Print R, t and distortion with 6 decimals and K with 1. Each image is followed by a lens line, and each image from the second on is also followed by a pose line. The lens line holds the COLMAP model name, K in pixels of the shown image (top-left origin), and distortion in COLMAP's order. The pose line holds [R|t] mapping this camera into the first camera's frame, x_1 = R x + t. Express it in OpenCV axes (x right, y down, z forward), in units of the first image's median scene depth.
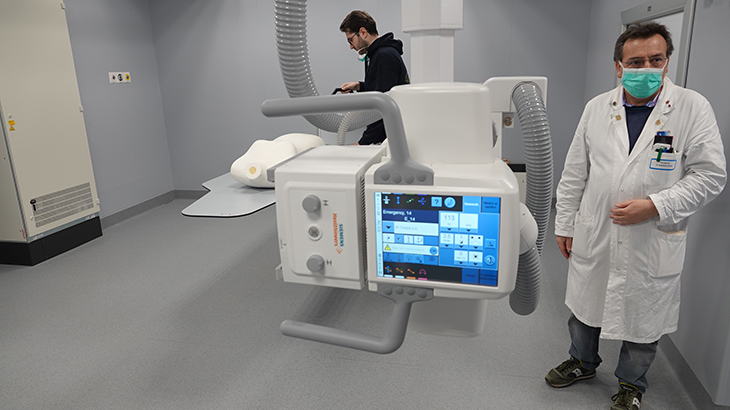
lens RADIAL K [[510.0, 0, 366.2], [0, 510.0, 202.9], [0, 0, 1]] dist [0.009877, -0.000947]
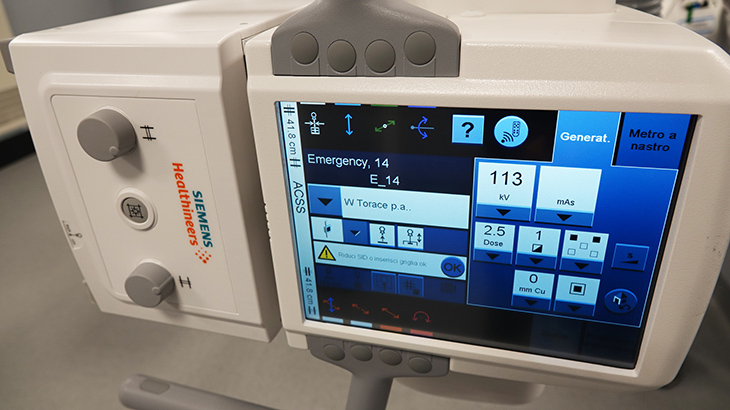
lens RADIAL K [[510.0, 0, 368.2], [0, 510.0, 201.0], [0, 0, 1]] dist [0.009877, -0.000947]
pose [[0.999674, -0.018366, 0.017734, 0.064537], [0.014704, 0.982022, 0.188195, -0.017661], [-0.020872, -0.187873, 0.981972, 0.629937]]
